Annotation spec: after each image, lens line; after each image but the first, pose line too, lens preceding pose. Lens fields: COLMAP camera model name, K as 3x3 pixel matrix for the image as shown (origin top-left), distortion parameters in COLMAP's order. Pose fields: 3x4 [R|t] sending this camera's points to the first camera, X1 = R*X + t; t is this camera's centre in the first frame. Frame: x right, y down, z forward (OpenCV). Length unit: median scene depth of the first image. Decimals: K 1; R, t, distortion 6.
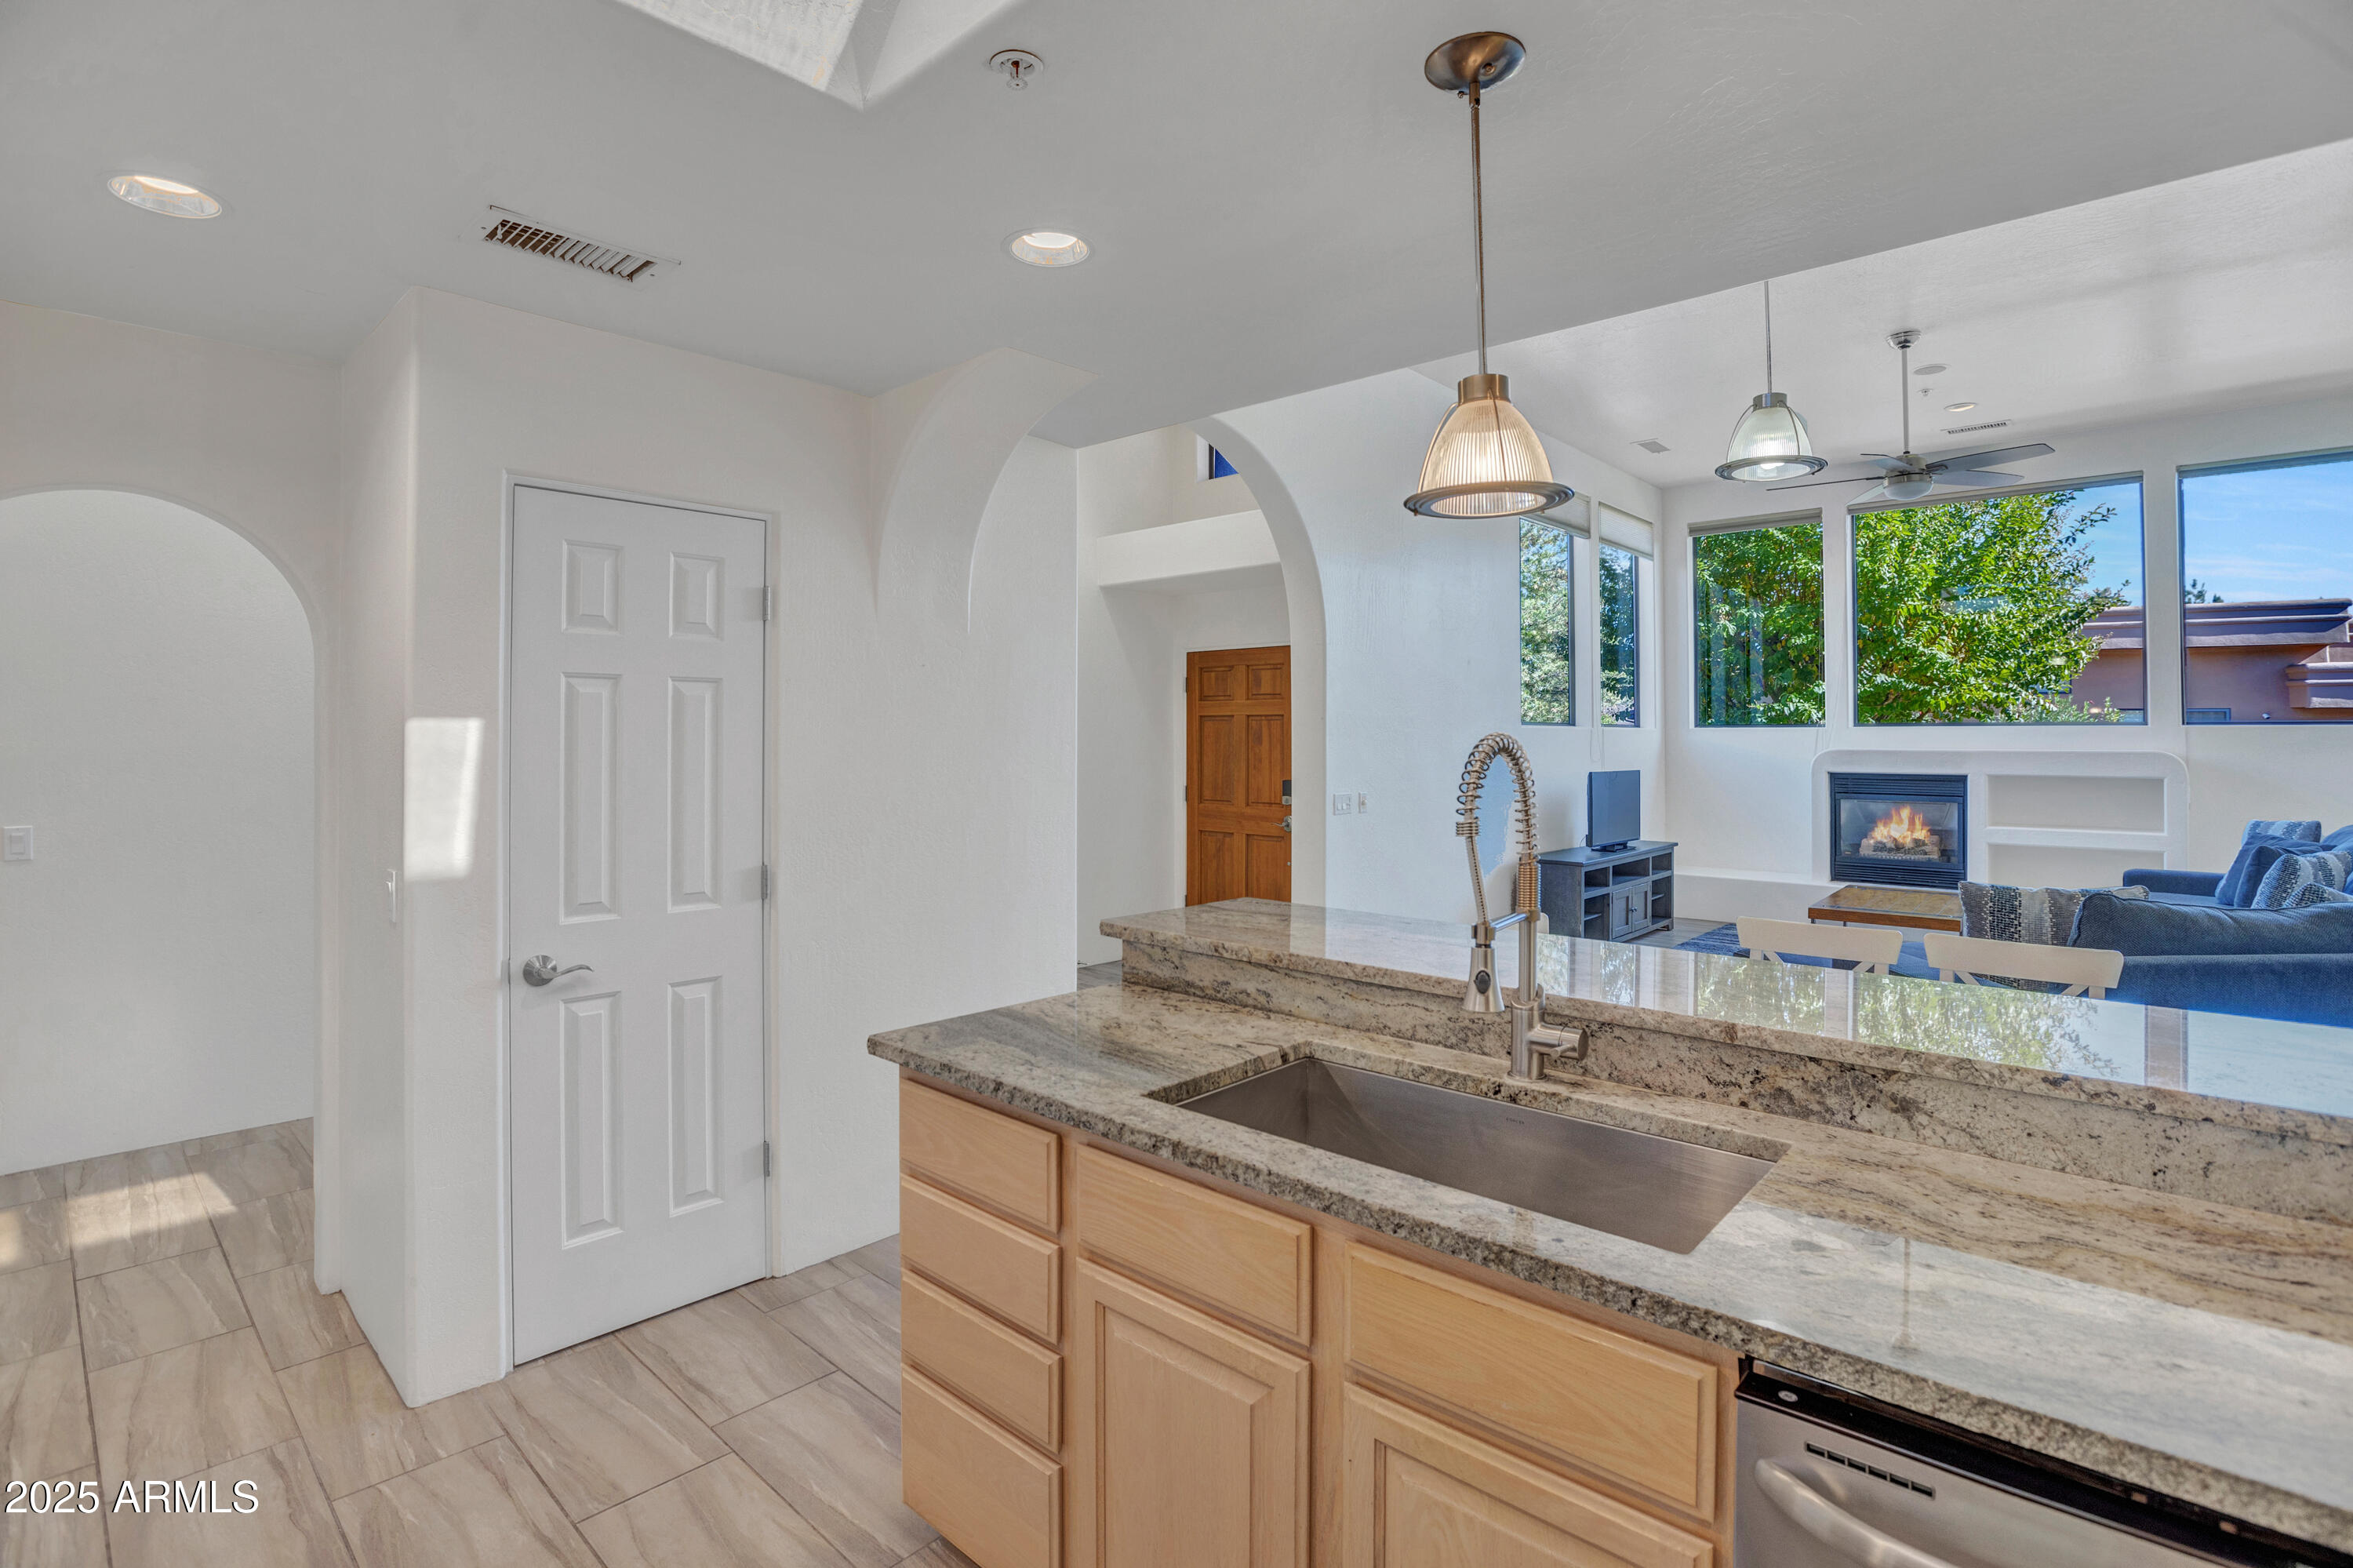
lens RADIAL K [[1114.0, 0, 1169.6], [0, 1114.0, 745.1], [0, 0, 1]] dist [-0.000912, 0.000061]
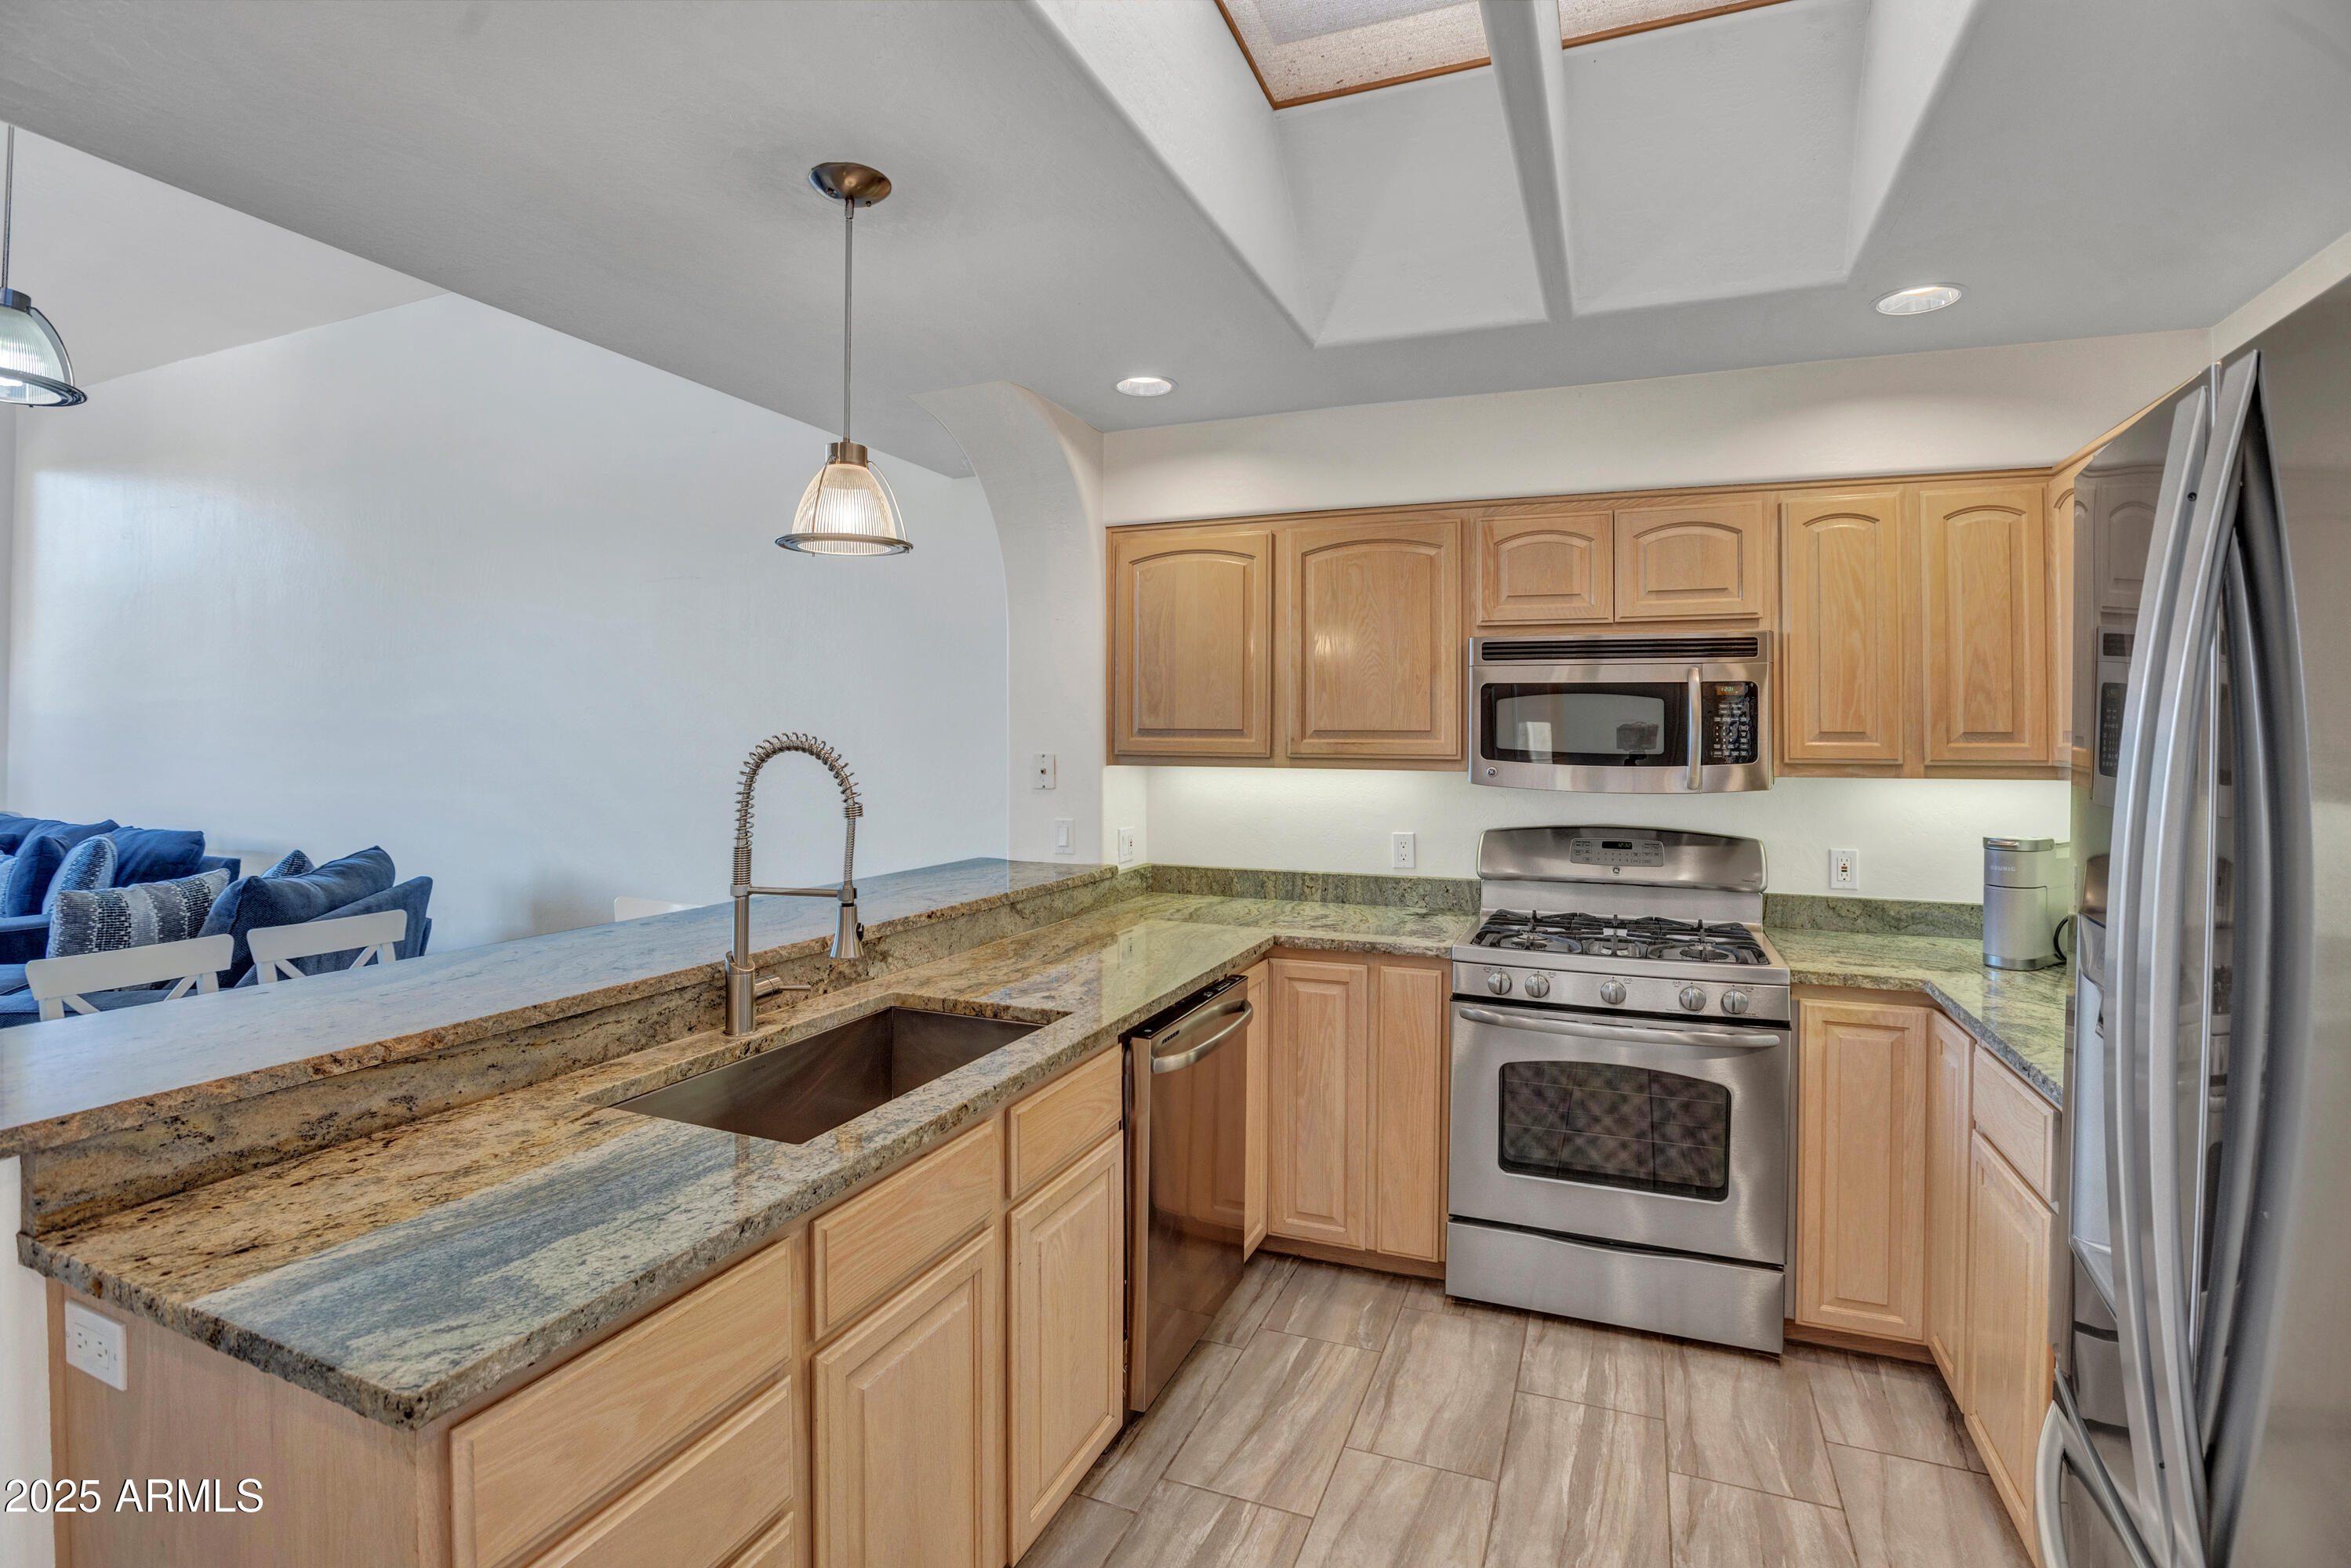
lens RADIAL K [[1112.9, 0, 1168.6], [0, 1112.9, 745.2], [0, 0, 1]] dist [-0.000912, 0.000061]
pose [[-0.351564, -0.000692, 0.936164, -0.783047], [-0.005512, 0.999984, -0.001331, 0.002740], [-0.936148, -0.005628, -0.351562, 0.866795]]
